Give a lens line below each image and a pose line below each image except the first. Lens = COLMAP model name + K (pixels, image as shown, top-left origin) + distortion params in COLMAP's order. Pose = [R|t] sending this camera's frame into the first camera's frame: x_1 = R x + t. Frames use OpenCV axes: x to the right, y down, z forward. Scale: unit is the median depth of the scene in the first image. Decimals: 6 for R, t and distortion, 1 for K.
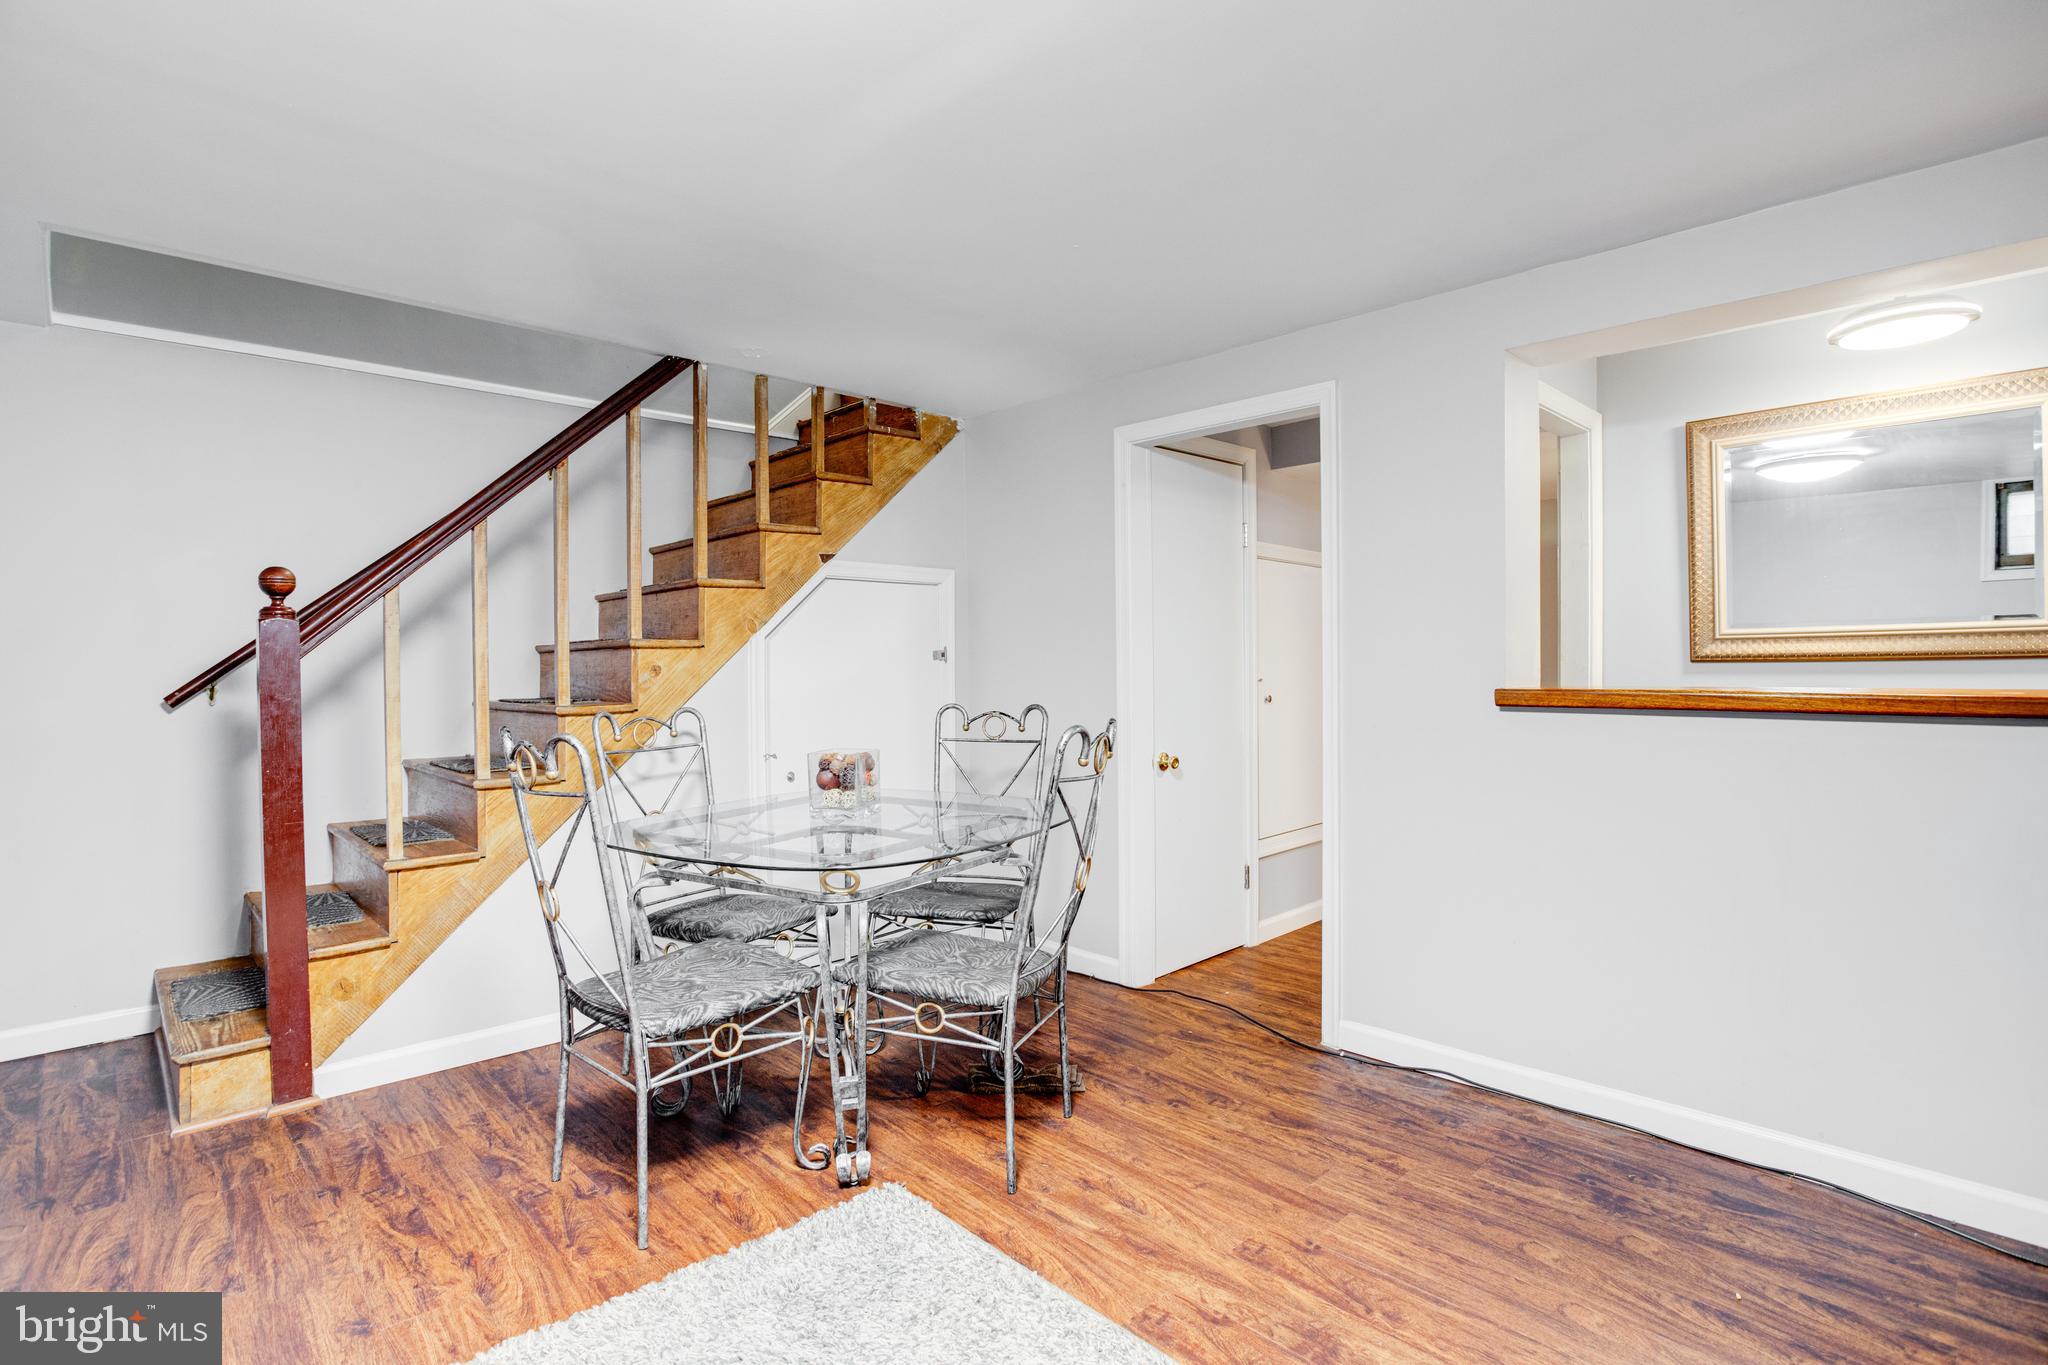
lens RADIAL K [[1001.5, 0, 1025.6], [0, 1001.5, 678.4], [0, 0, 1]] dist [-0.069133, 0.028674]
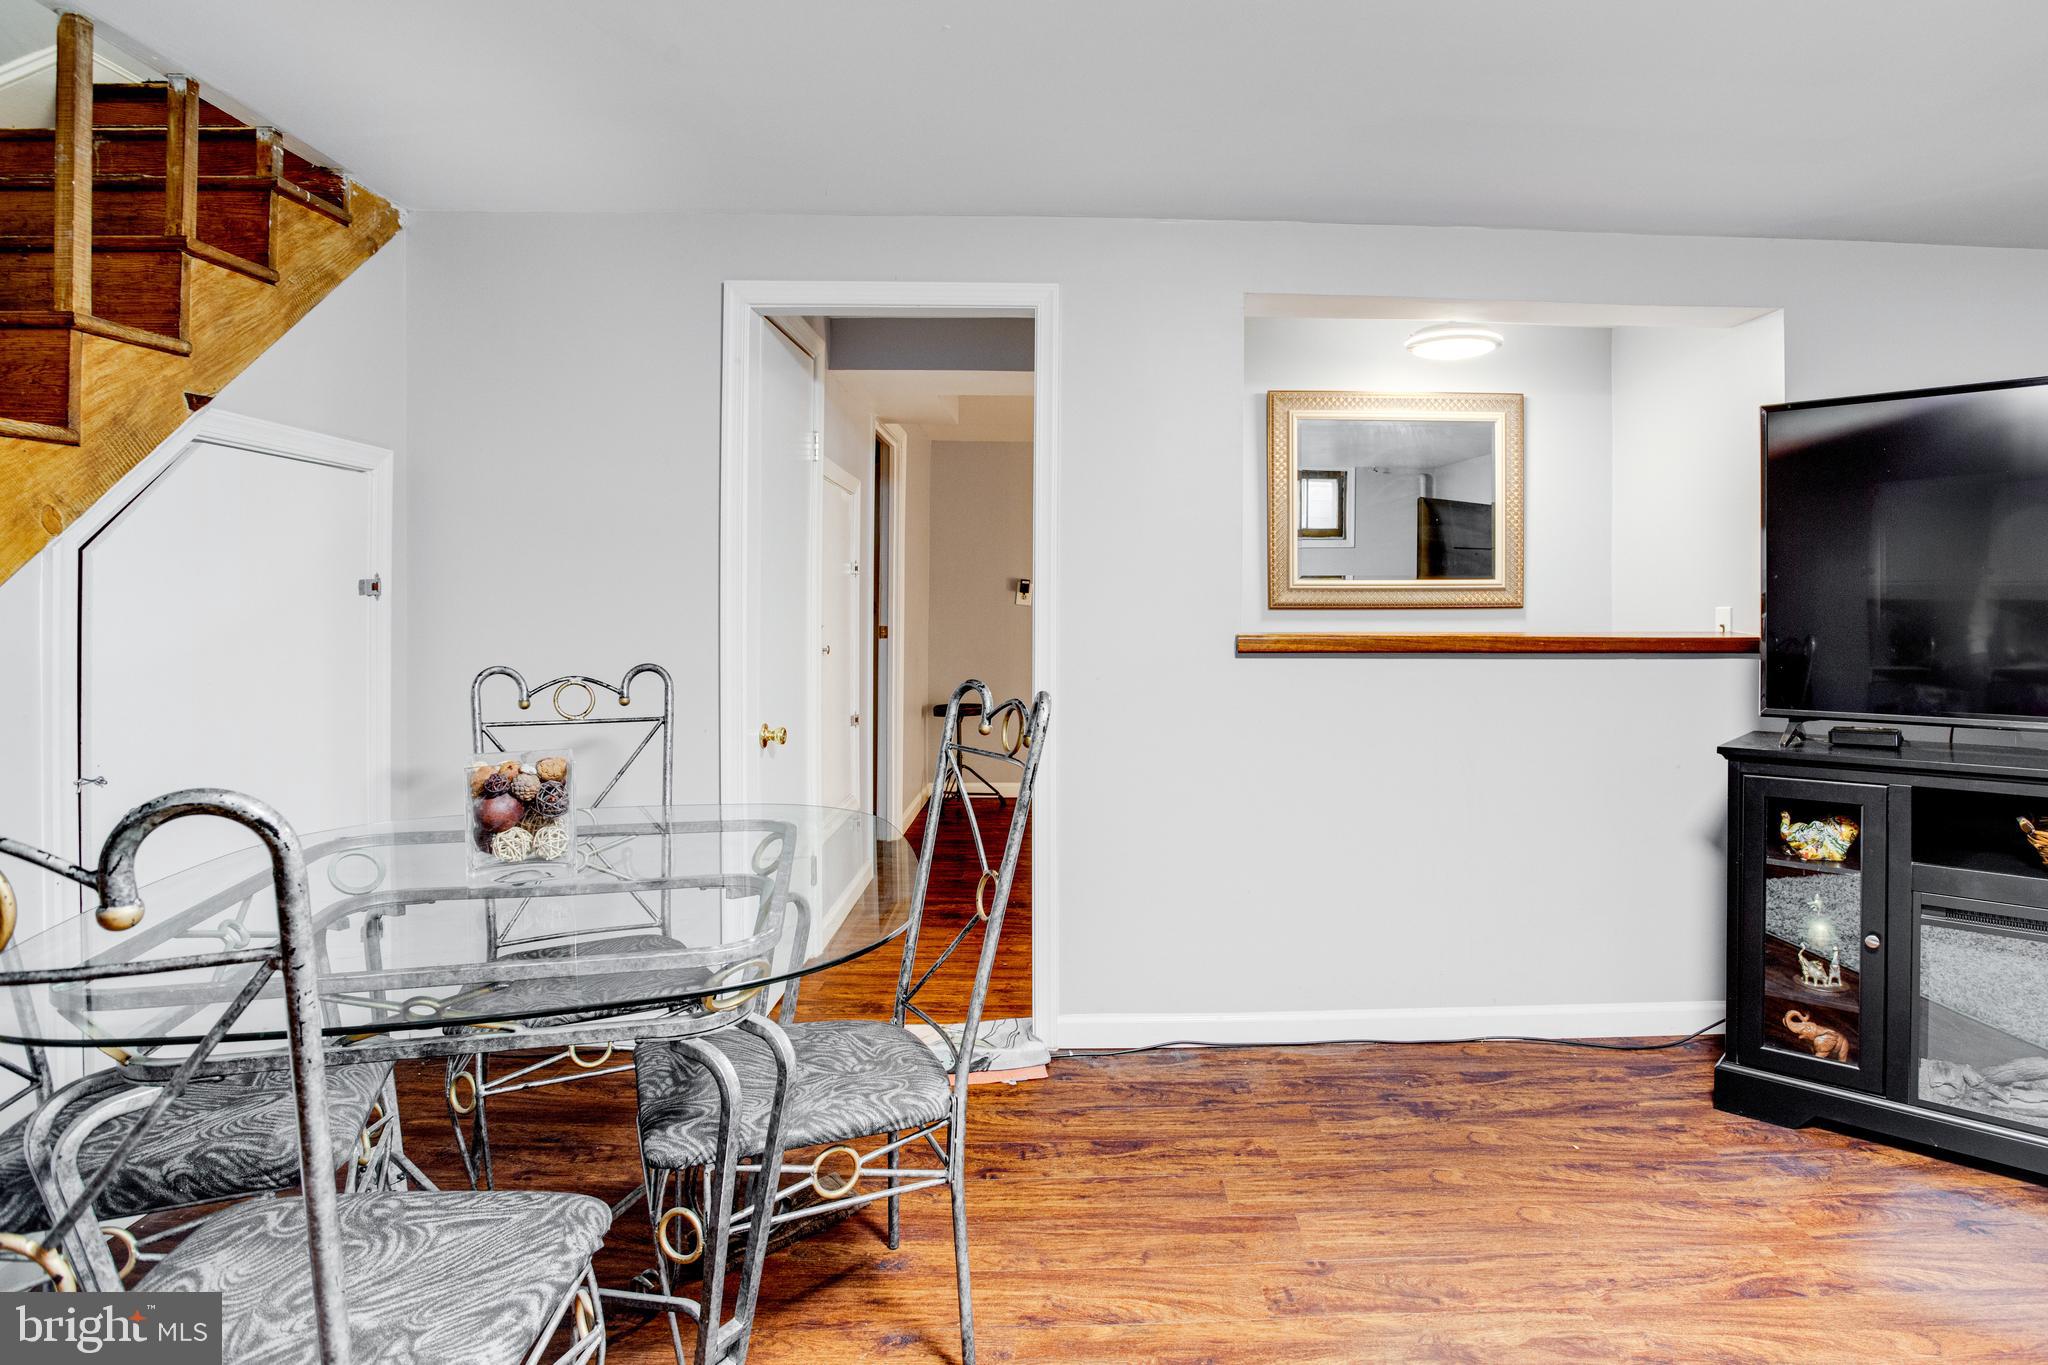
lens RADIAL K [[1103.4, 0, 1028.7], [0, 1103.4, 612.8], [0, 0, 1]] dist [-0.062356, 0.022962]
pose [[0.674419, 0.006122, 0.738323, -0.328542], [0.000794, 0.999959, -0.009017, -0.001488], [-0.738348, 0.006668, 0.674387, 0.285765]]
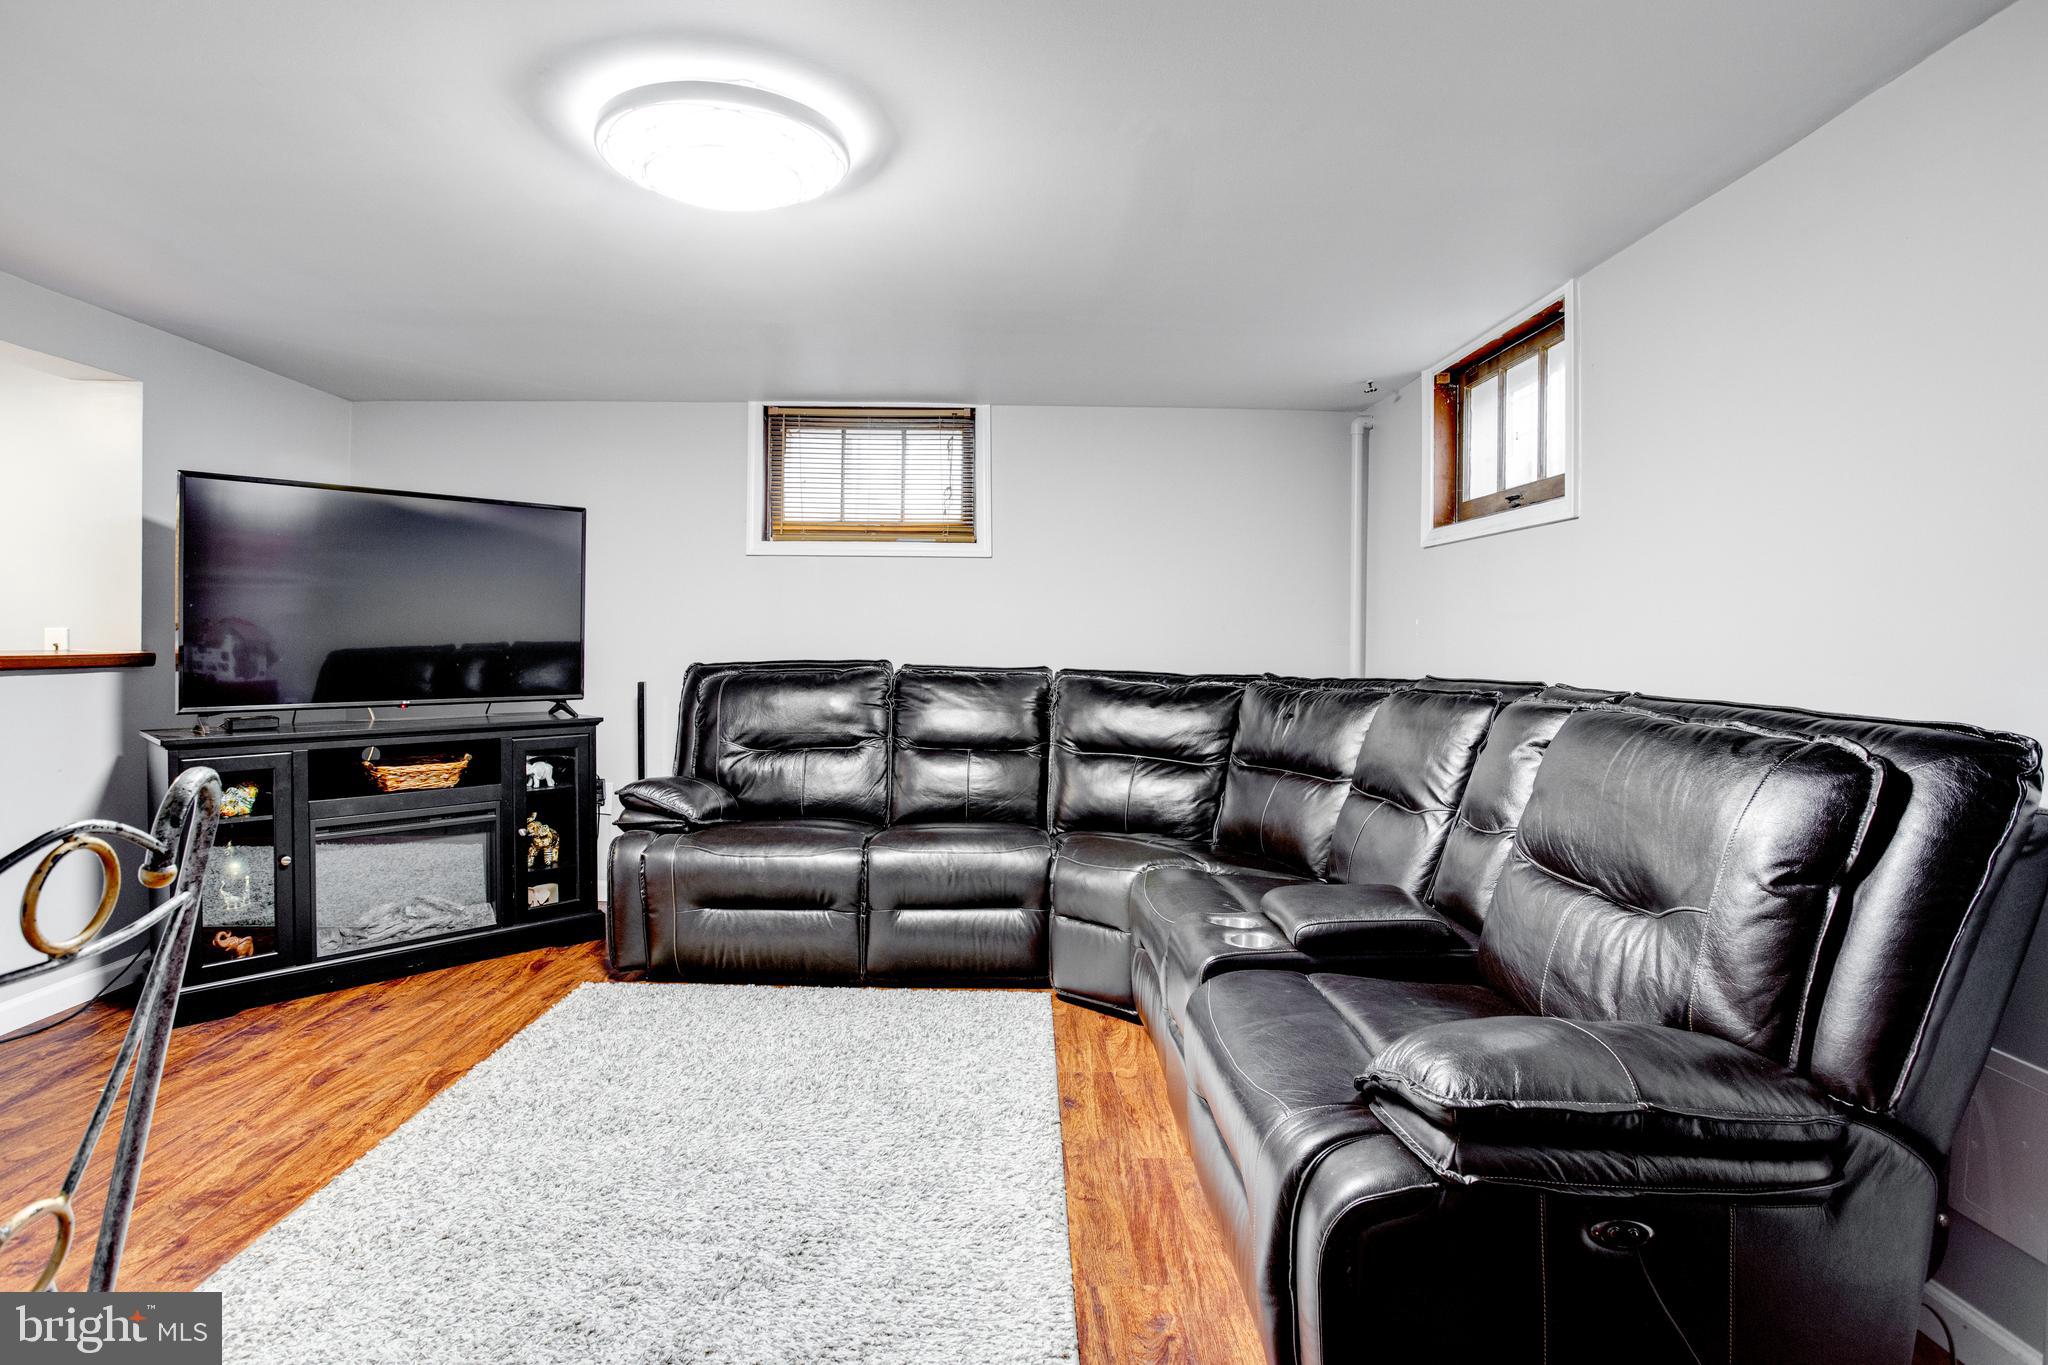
lens RADIAL K [[1001.5, 0, 1025.6], [0, 1001.5, 678.4], [0, 0, 1]] dist [-0.069133, 0.028674]
pose [[-0.734671, -0.025205, 0.677955, -0.518375], [0.004332, 0.999115, 0.041838, -0.000338], [-0.678410, 0.033674, -0.733911, 0.487495]]
